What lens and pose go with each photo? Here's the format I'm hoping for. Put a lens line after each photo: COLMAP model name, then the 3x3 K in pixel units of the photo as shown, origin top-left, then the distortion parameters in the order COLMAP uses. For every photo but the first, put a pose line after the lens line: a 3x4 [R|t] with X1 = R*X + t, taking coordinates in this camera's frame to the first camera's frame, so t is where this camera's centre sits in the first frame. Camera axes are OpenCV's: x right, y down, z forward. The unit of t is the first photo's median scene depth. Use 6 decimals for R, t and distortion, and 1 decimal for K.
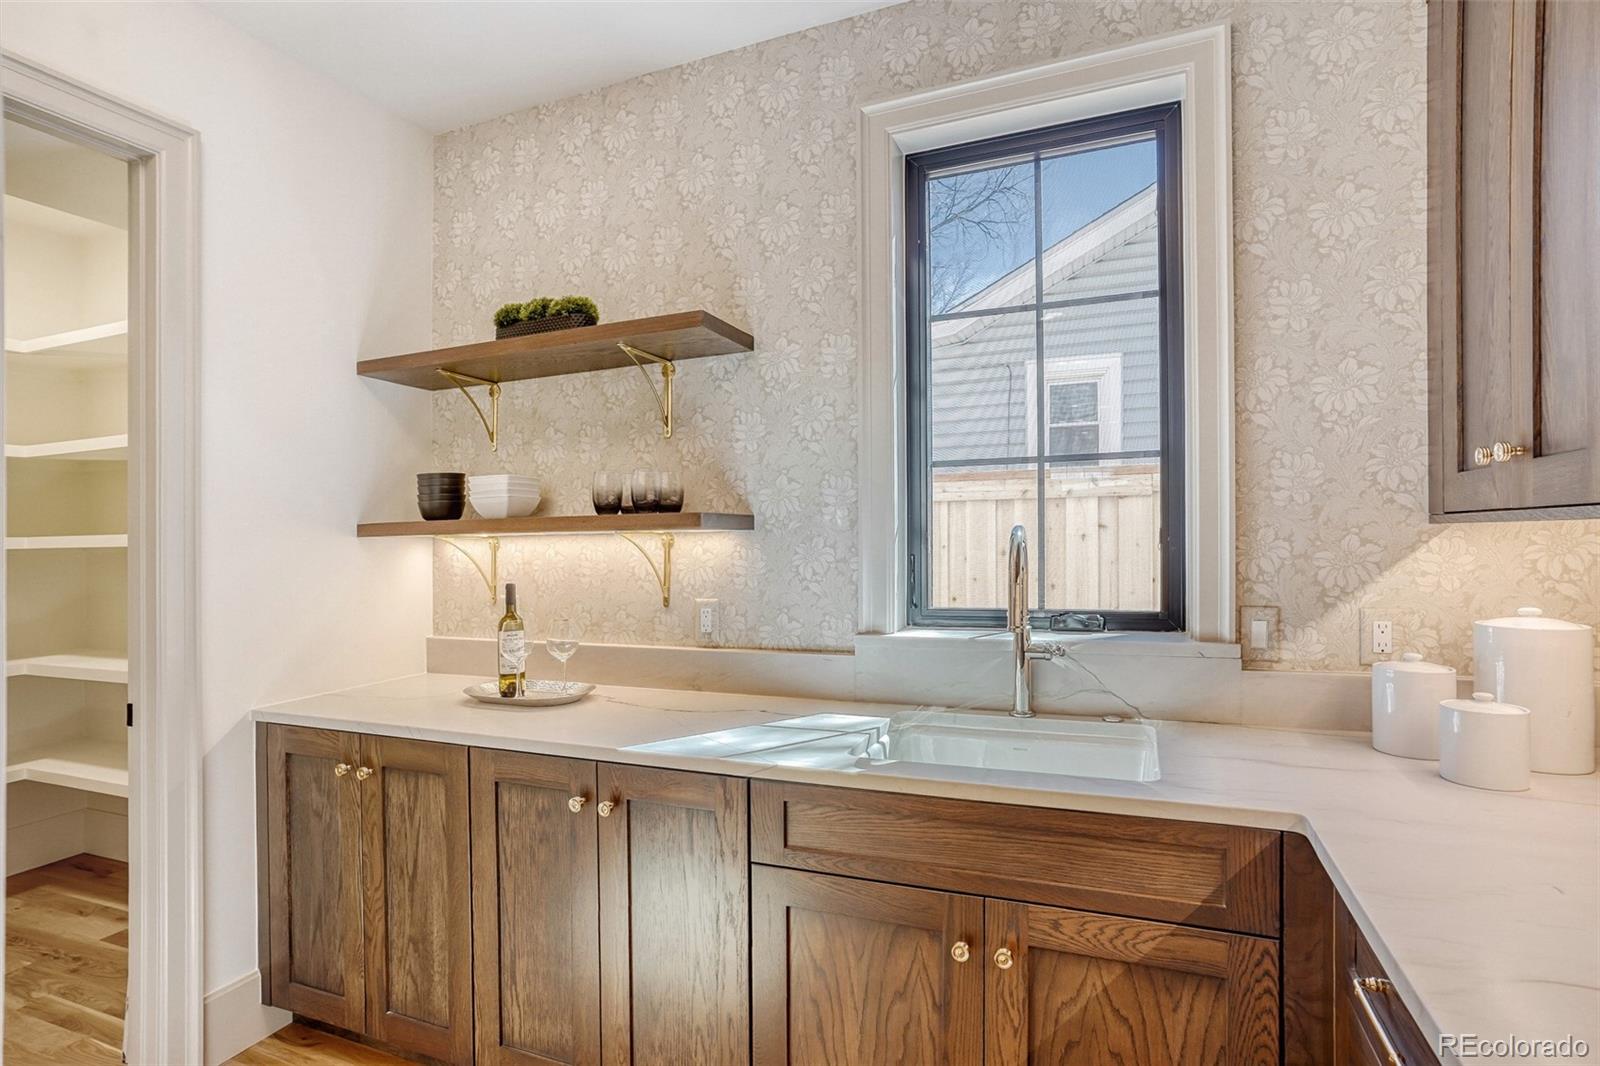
lens RADIAL K [[831.4, 0, 793.6], [0, 831.4, 538.8], [0, 0, 1]] dist [-0.030051, 0.023276]
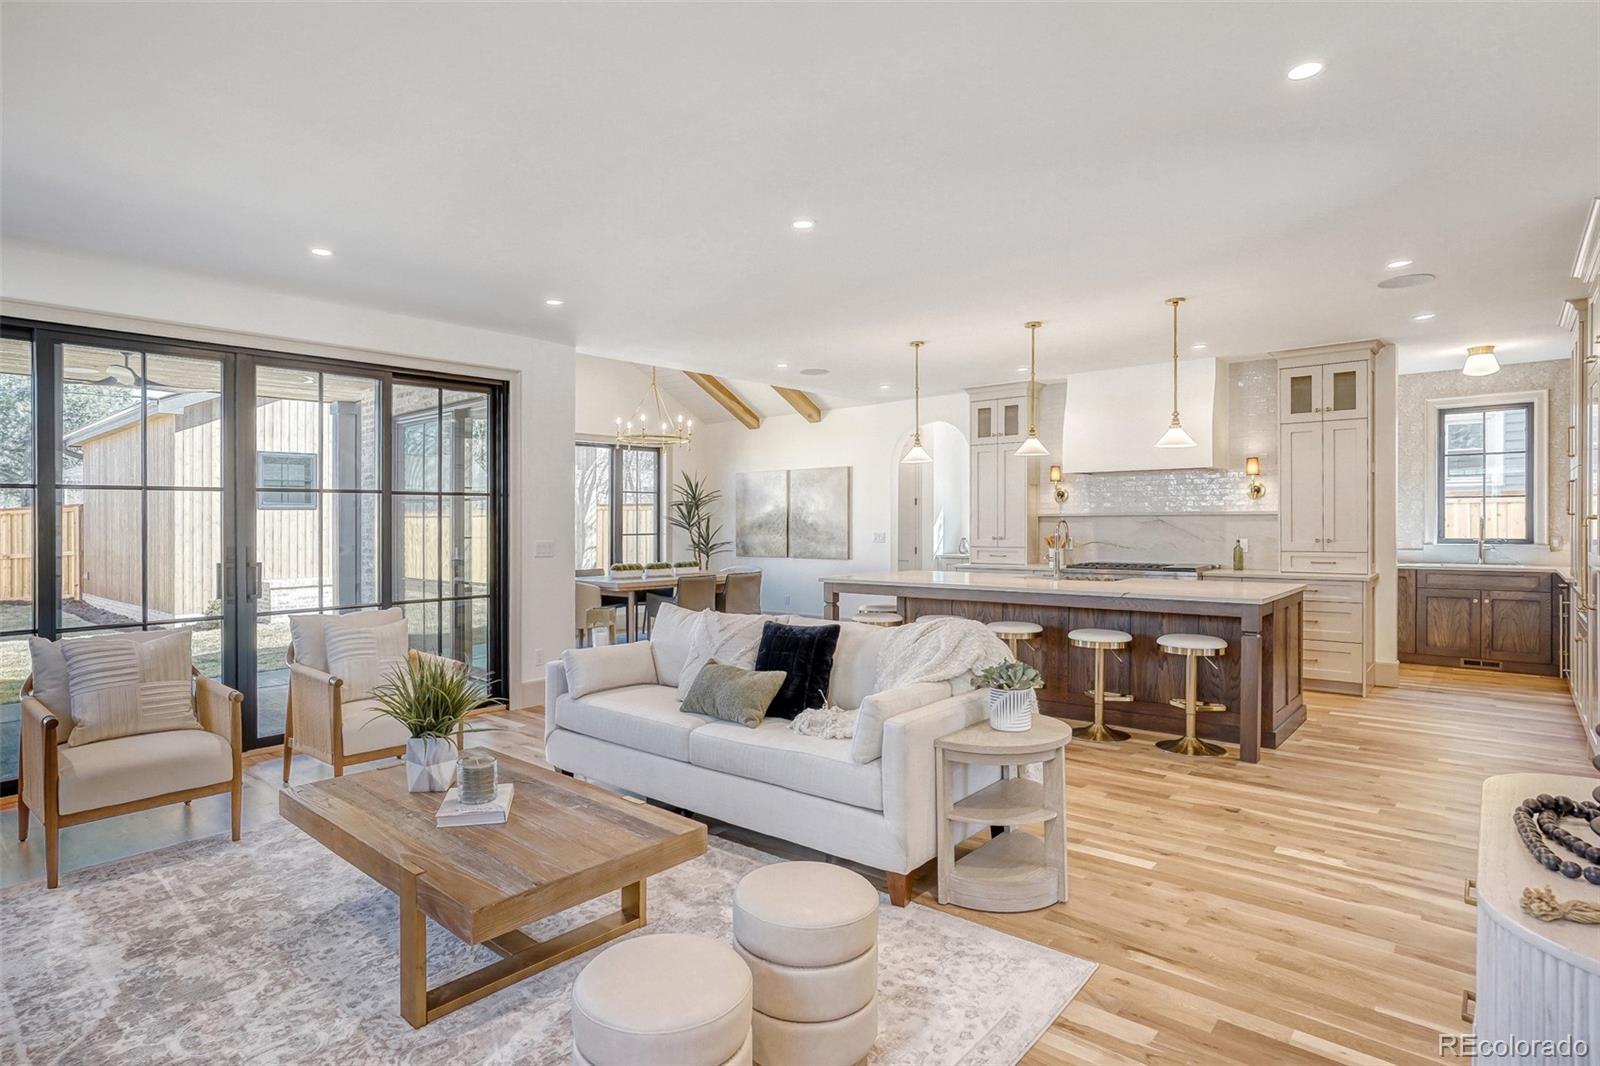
lens RADIAL K [[831.4, 0, 804.9], [0, 831.4, 529.3], [0, 0, 1]] dist [-0.030051, 0.023276]
pose [[0.950427, 0.001129, -0.310946, -1.641407], [0.000589, 0.999985, 0.005431, 0.025578], [0.310948, -0.005345, 0.950412, -3.898712]]
